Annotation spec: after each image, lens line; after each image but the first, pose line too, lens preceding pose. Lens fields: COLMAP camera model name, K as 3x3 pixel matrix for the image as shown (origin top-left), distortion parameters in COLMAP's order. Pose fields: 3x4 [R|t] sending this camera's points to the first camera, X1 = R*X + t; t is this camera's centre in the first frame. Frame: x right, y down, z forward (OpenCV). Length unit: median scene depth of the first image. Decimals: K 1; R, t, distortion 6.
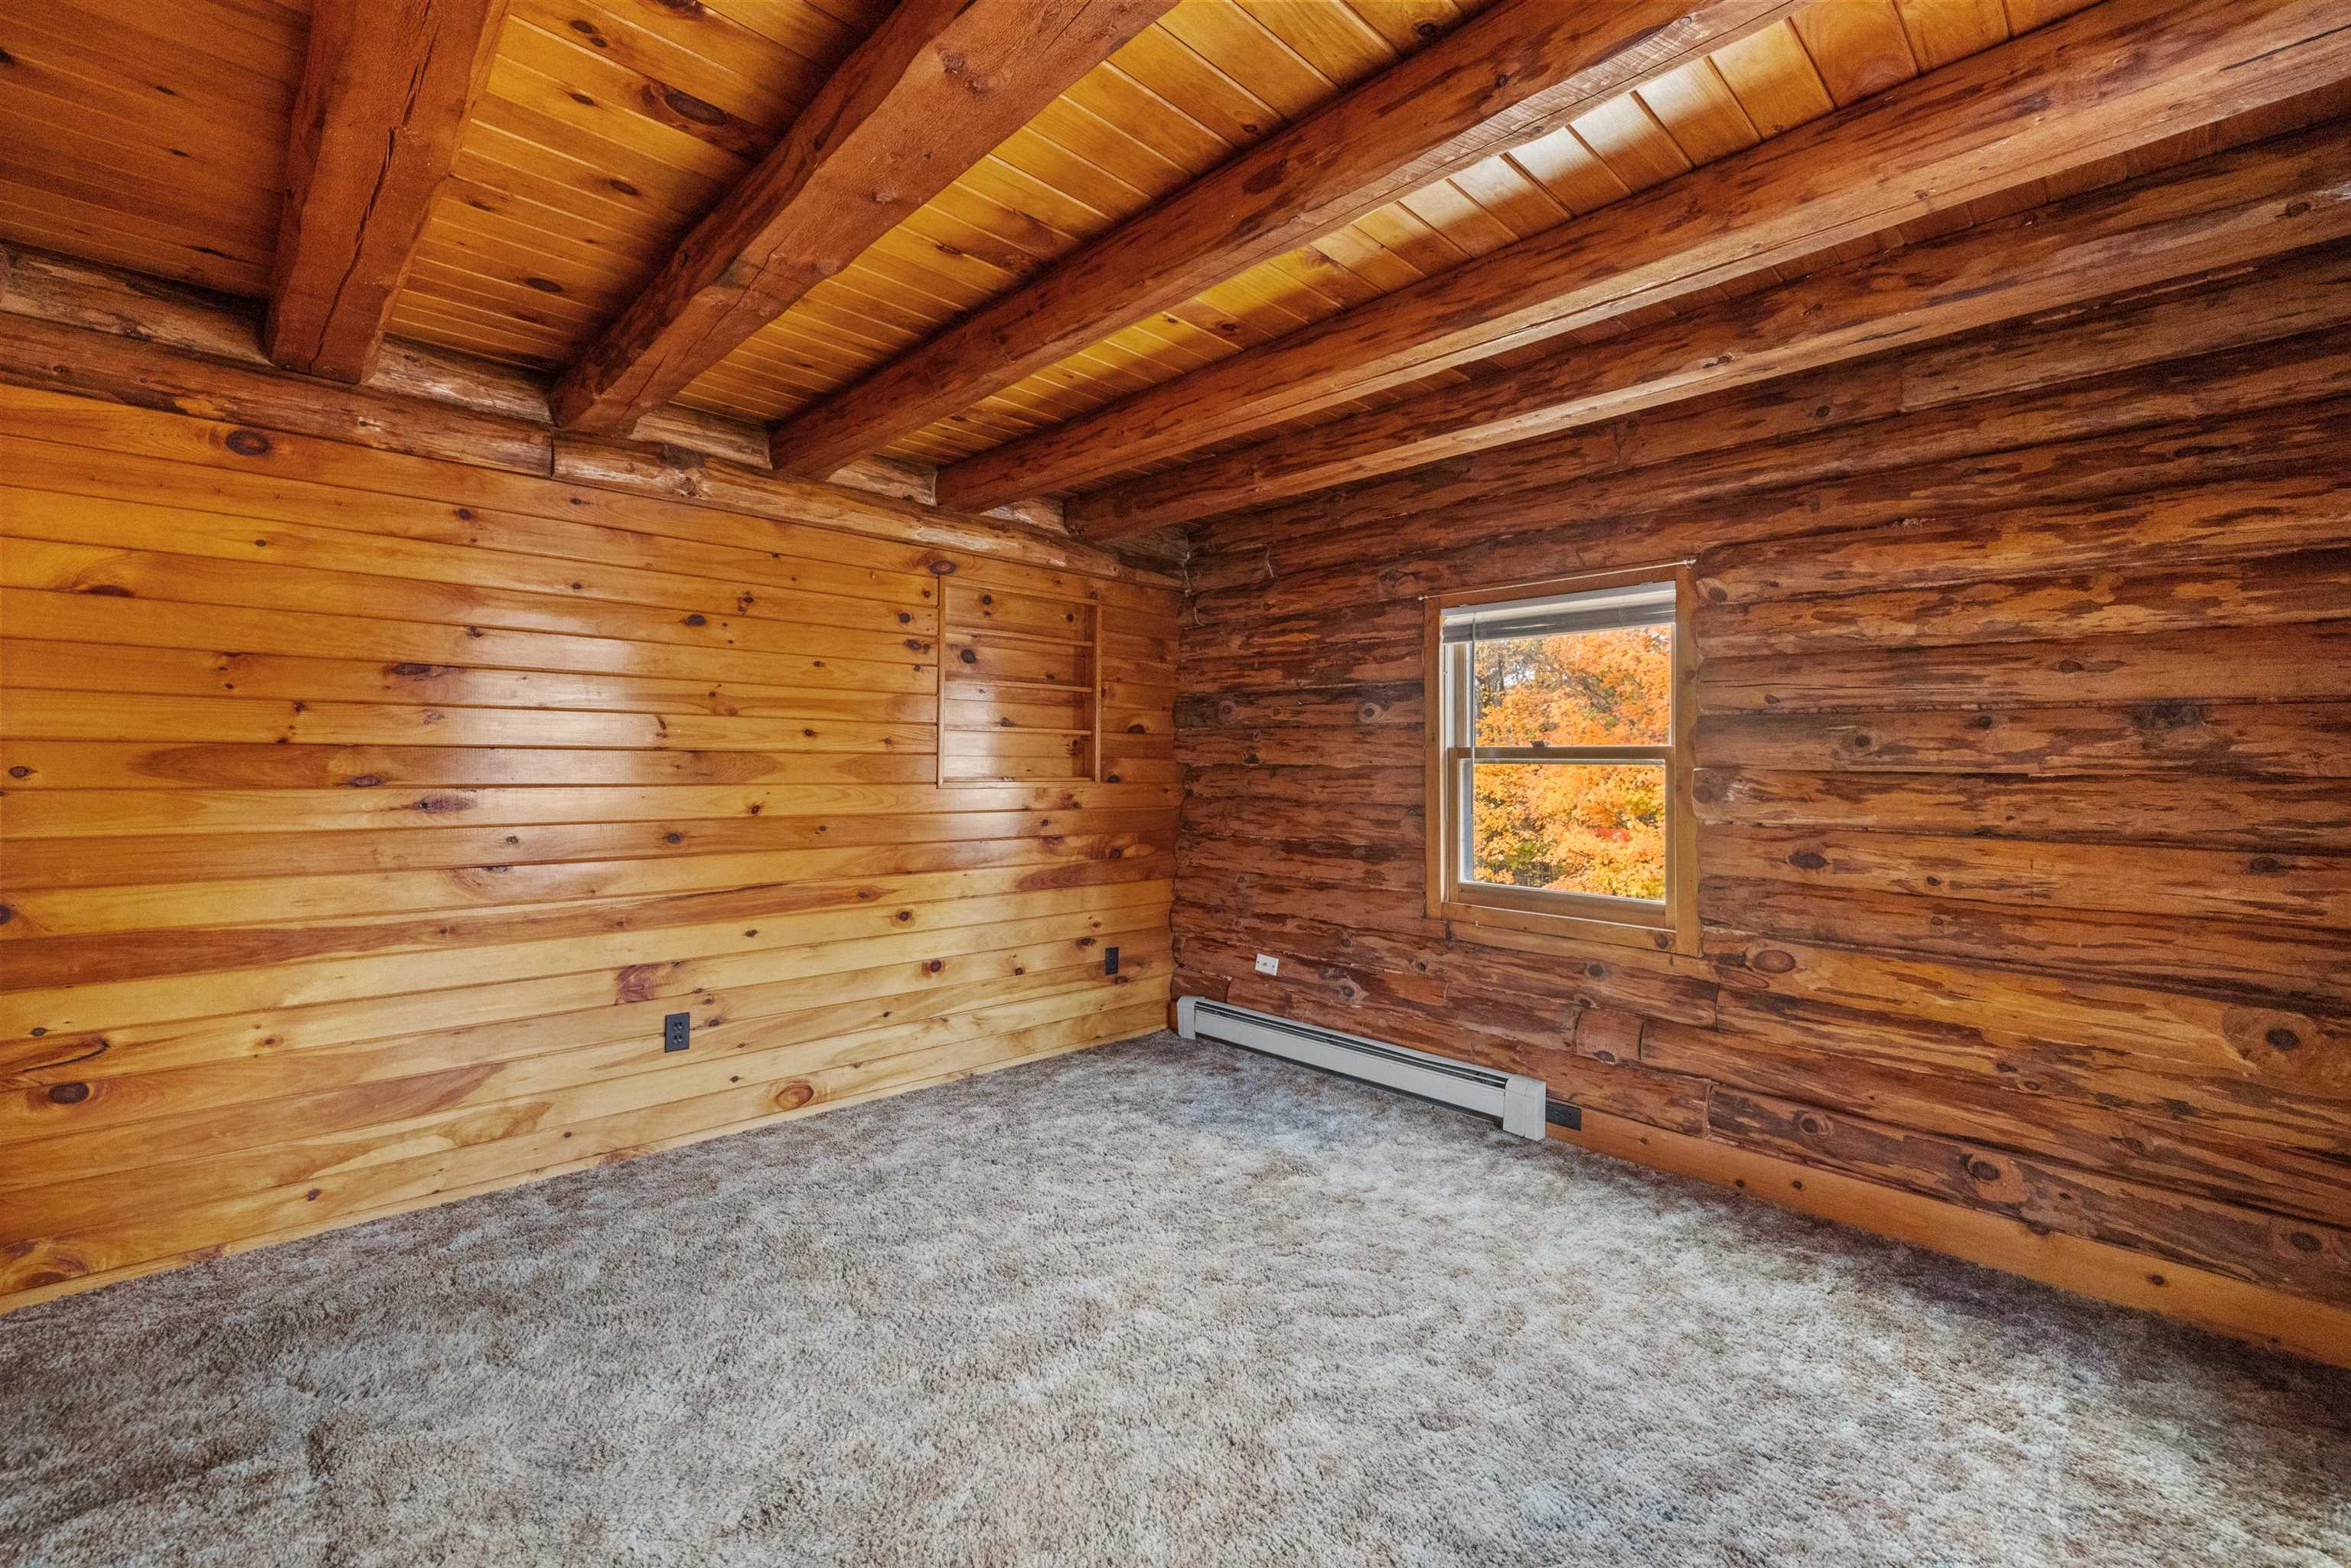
lens RADIAL K [[986.3, 0, 1166.4], [0, 986.3, 771.0], [0, 0, 1]] dist [-0.001566, -0.000638]
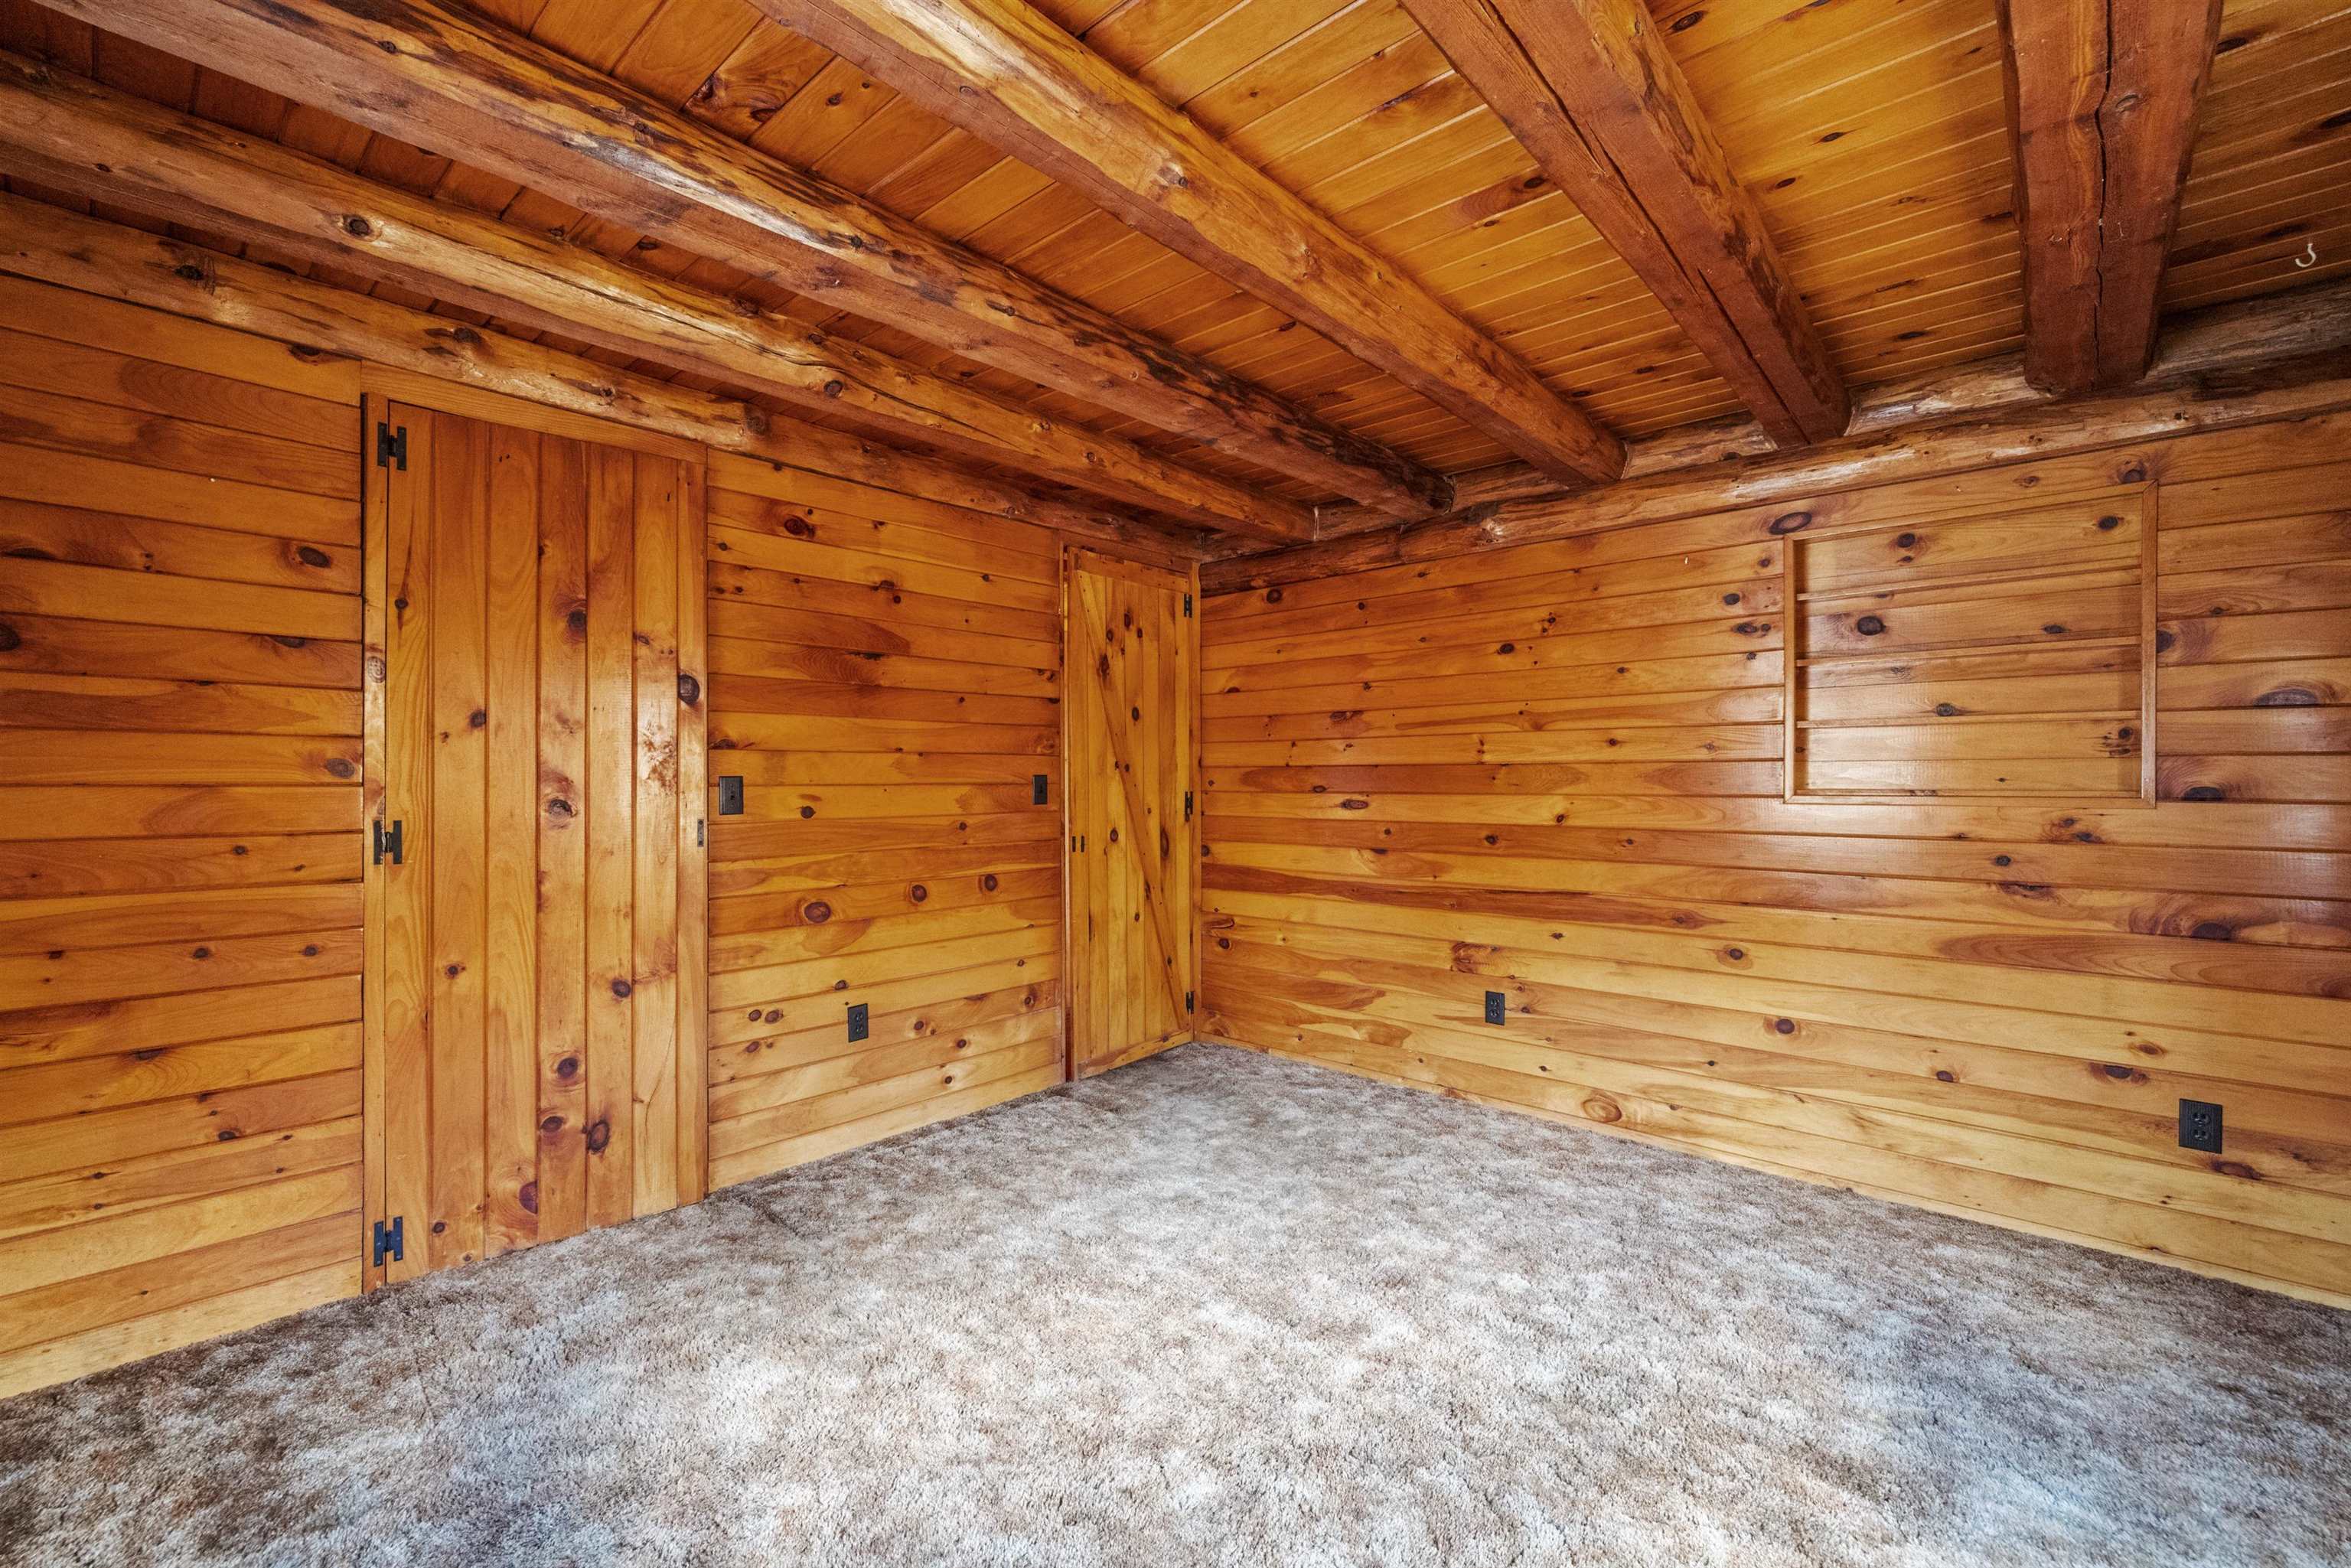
lens RADIAL K [[986.3, 0, 1165.5], [0, 986.3, 785.8], [0, 0, 1]] dist [-0.001566, -0.000638]
pose [[0.060451, -0.001528, -0.998170, 0.610922], [-0.001377, 0.999998, -0.001614, 0.006756], [0.998170, 0.001472, 0.060449, 0.524654]]
